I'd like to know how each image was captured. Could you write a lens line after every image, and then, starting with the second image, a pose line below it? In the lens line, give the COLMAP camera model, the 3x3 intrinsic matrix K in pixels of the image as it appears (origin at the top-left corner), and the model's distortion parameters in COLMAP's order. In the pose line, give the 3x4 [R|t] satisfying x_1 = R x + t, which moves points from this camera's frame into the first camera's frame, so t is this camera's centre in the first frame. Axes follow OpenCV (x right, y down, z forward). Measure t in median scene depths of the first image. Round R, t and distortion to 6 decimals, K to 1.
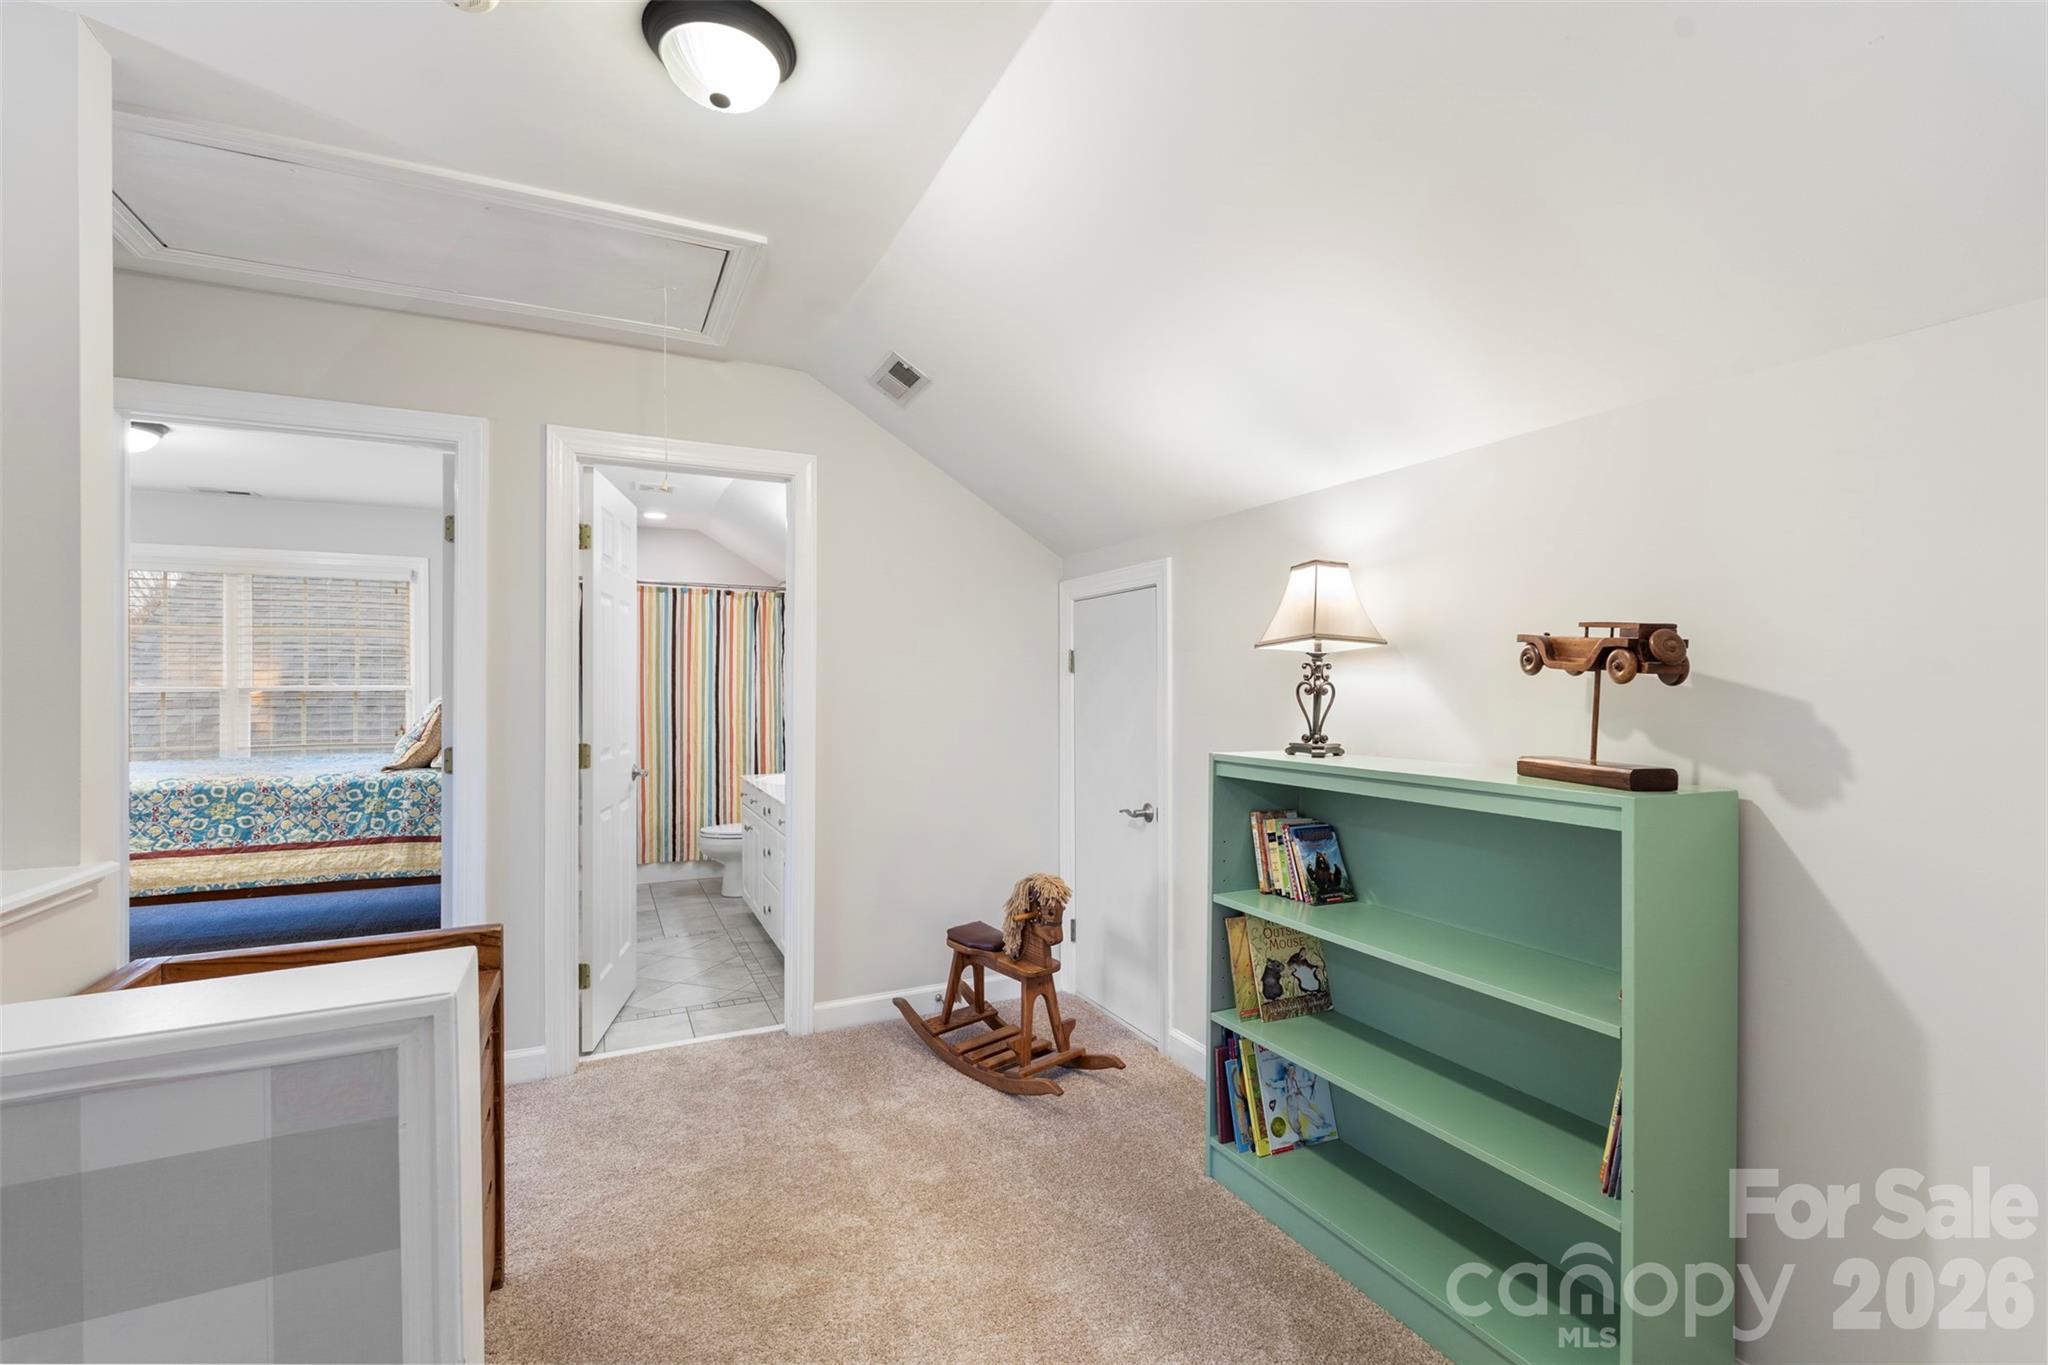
lens RADIAL K [[907.5, 0, 1018.7], [0, 907.5, 679.5], [0, 0, 1]] dist [-0.006685, 0.000550]
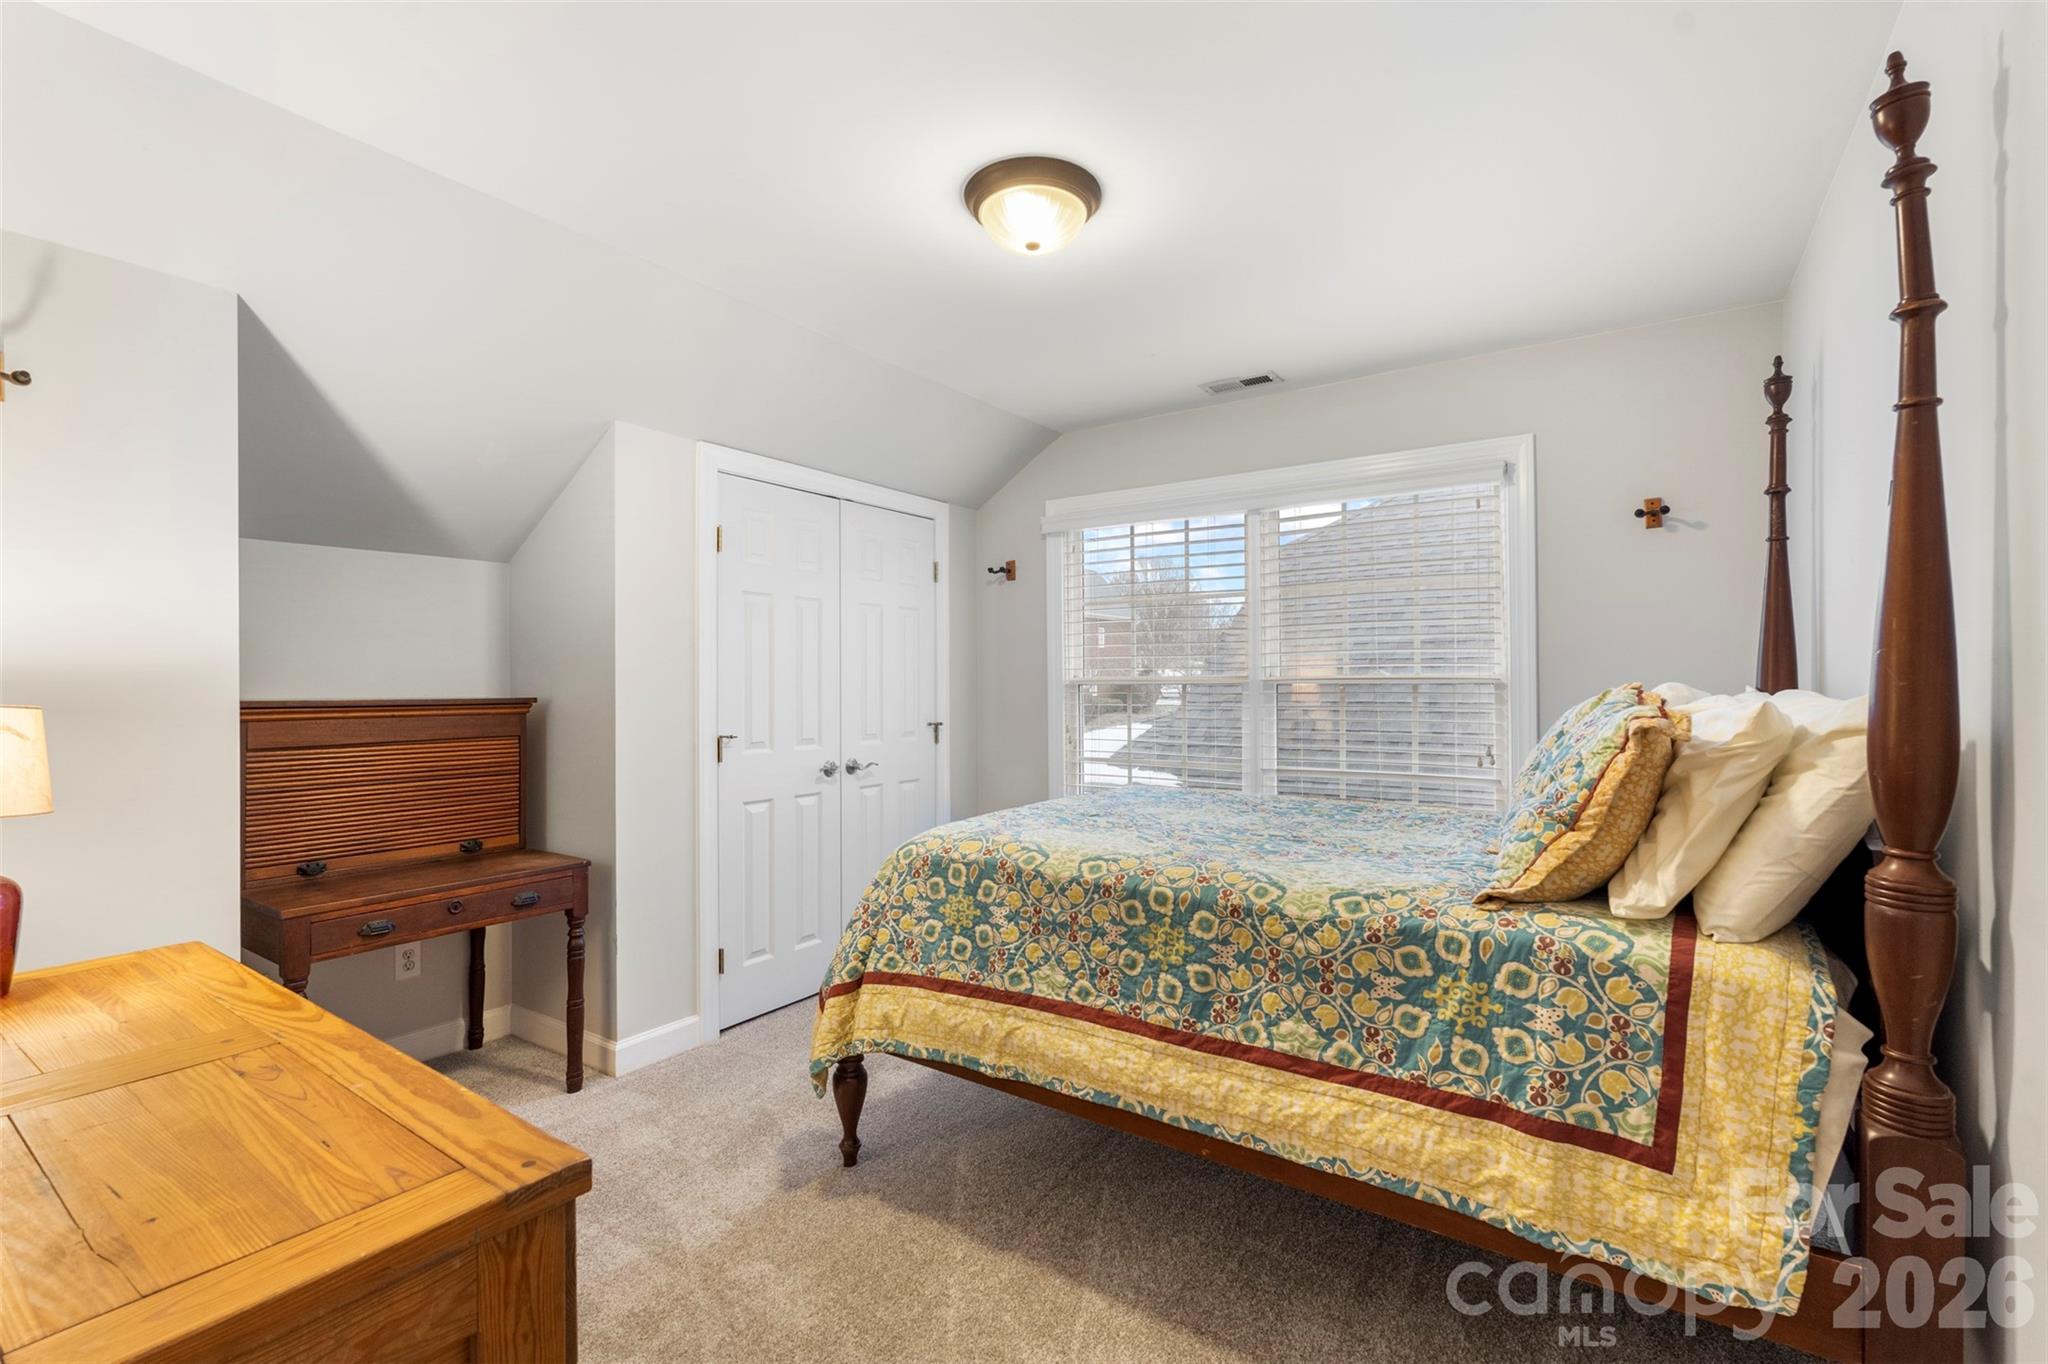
lens RADIAL K [[907.5, 0, 1026.3], [0, 907.5, 676.7], [0, 0, 1]] dist [-0.006685, 0.000550]
pose [[0.483142, -0.004236, -0.875532, -0.482818], [0.015701, 0.999869, 0.003826, 0.004417], [0.875401, -0.015595, 0.483146, 0.680793]]
